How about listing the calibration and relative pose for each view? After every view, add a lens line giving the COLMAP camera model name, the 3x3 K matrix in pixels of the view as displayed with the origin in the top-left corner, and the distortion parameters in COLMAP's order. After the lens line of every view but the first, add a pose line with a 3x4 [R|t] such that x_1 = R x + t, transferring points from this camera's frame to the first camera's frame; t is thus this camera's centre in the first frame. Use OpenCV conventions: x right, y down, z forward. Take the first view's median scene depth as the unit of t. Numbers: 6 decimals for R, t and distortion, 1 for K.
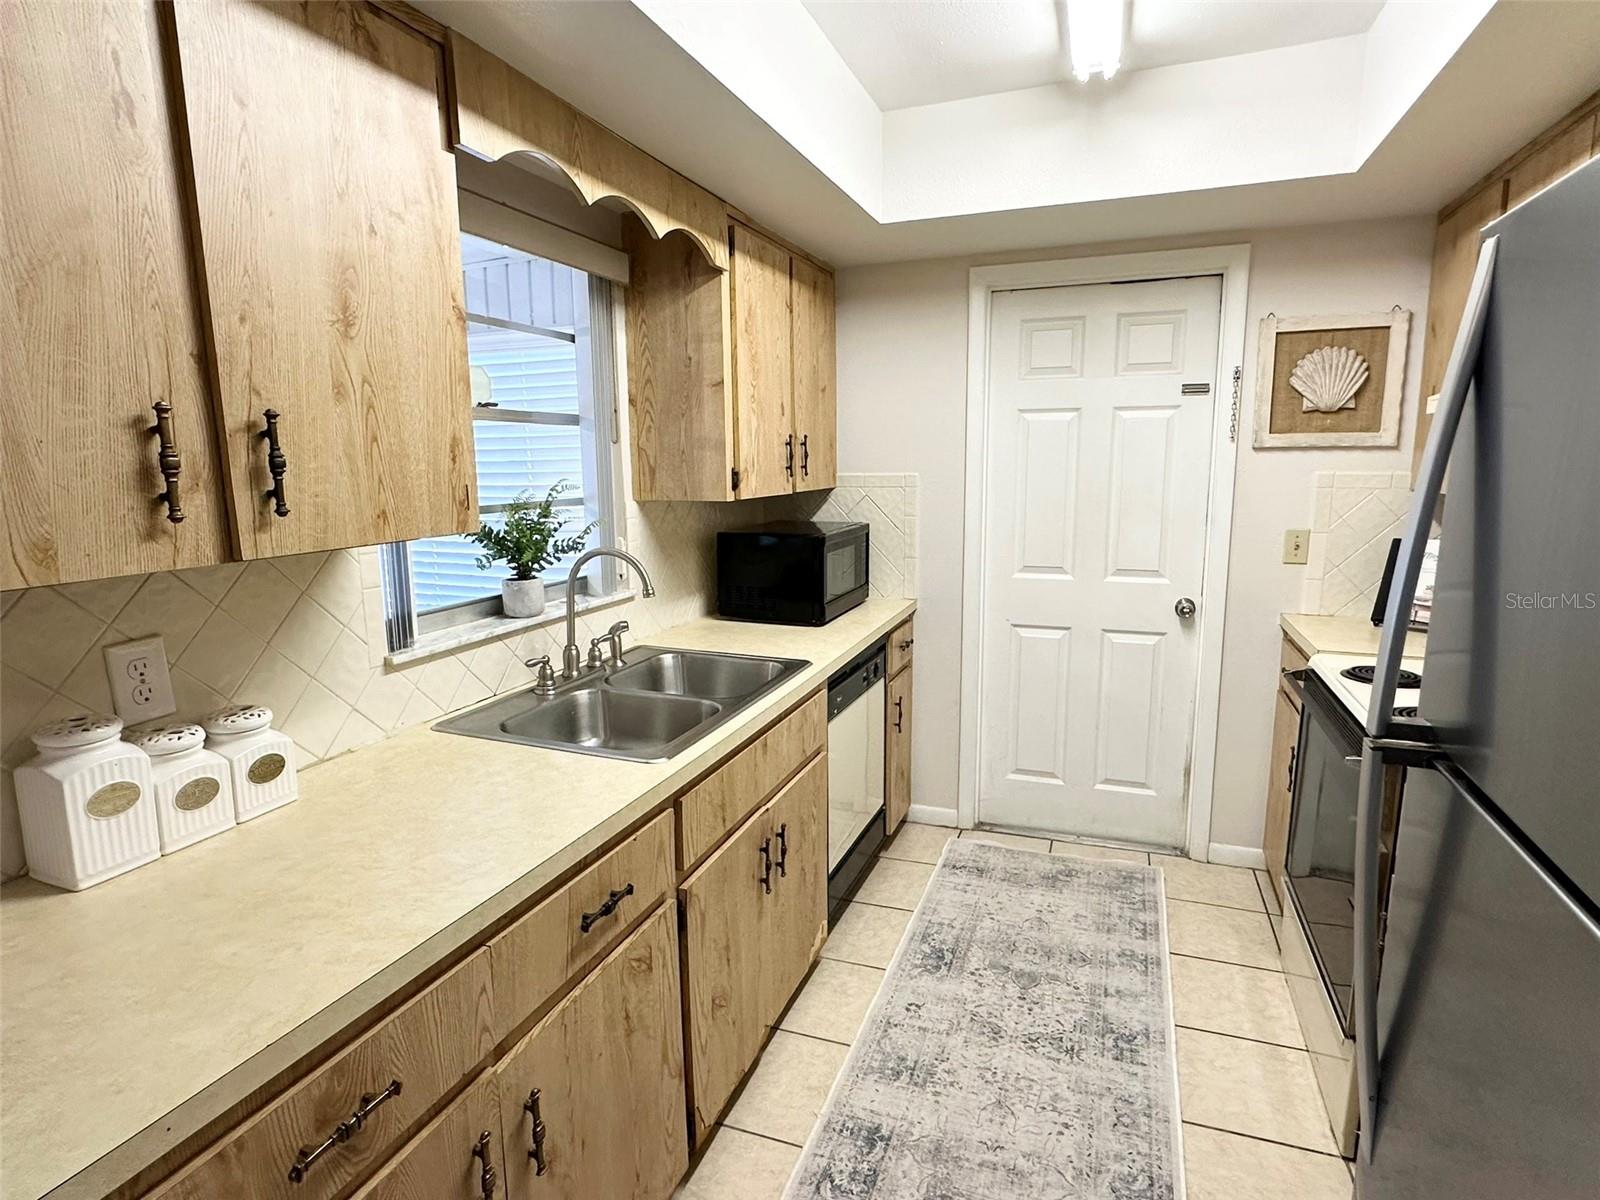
lens RADIAL K [[862.1, 0, 796.7], [0, 862.1, 606.1], [0, 0, 1]] dist [-0.005706, 0.002017]
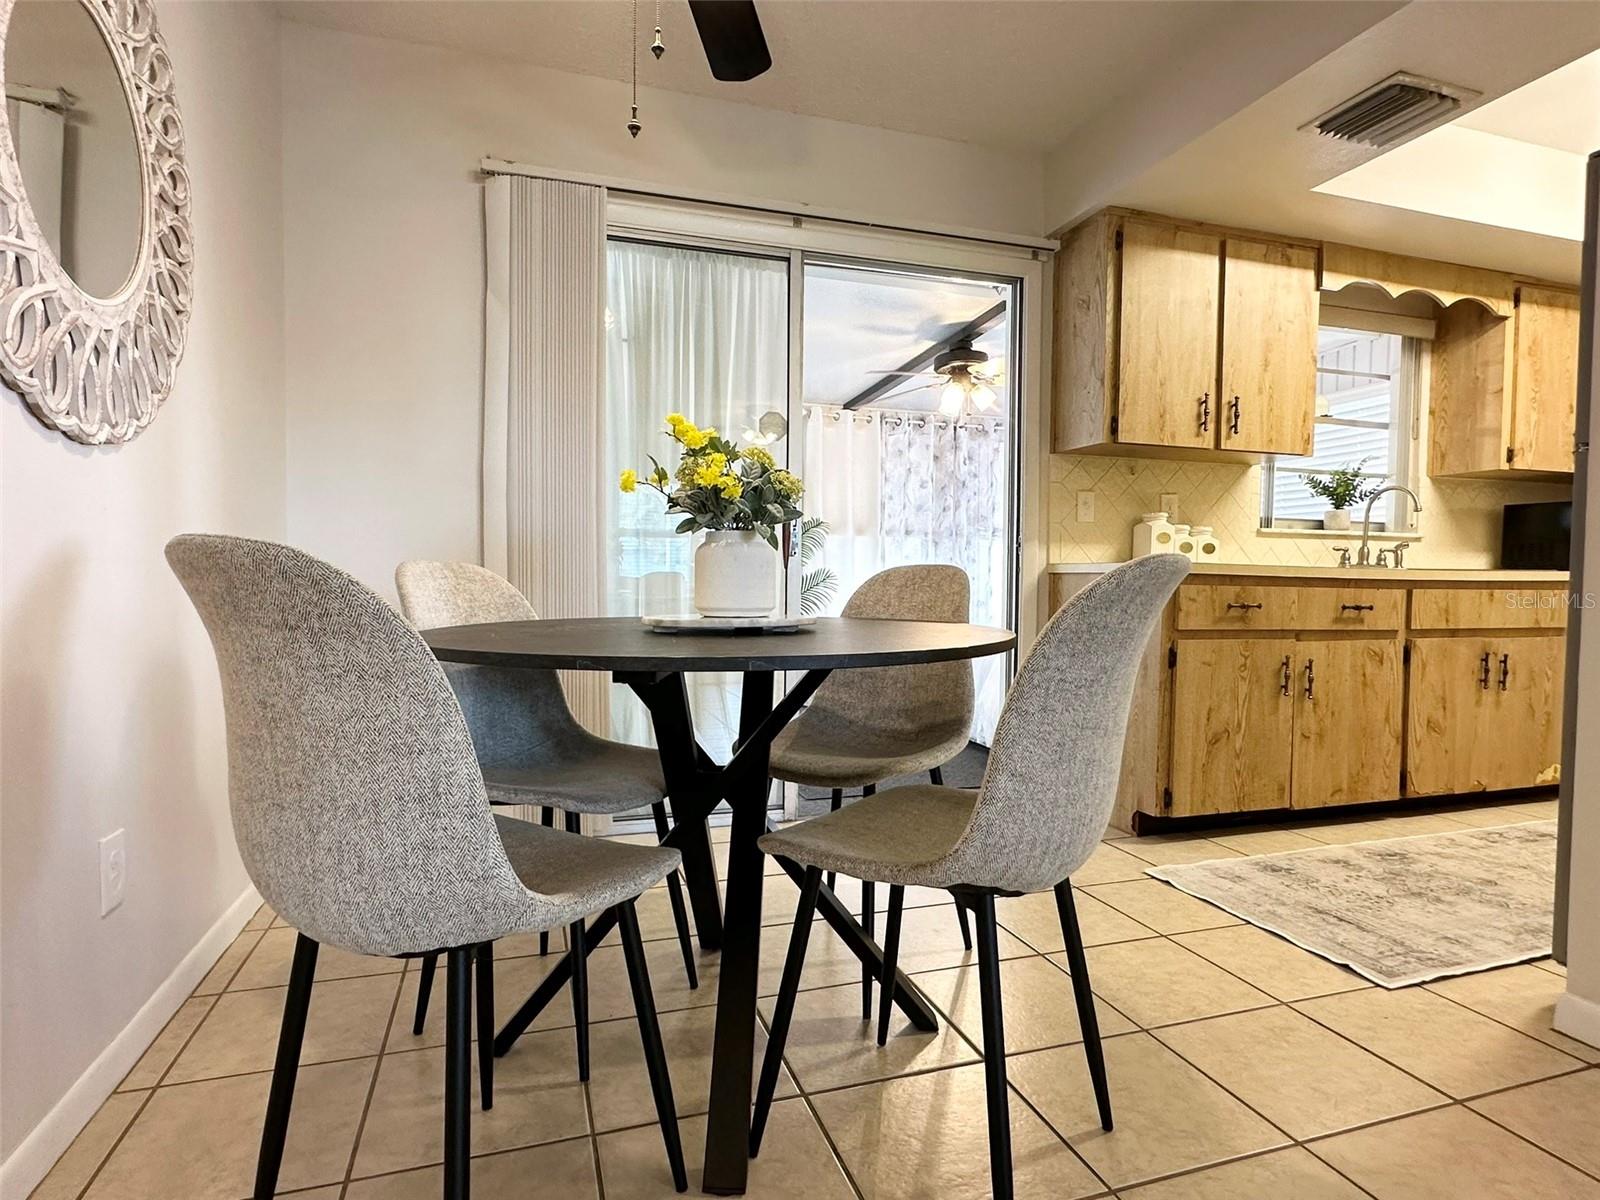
lens RADIAL K [[862.1, 0, 800.0], [0, 862.1, 609.6], [0, 0, 1]] dist [-0.005706, 0.002017]
pose [[0.623024, 0.046941, -0.780793, 0.351741], [-0.149977, 0.986846, -0.060343, 0.406284], [0.767690, 0.154696, 0.621869, -0.838936]]
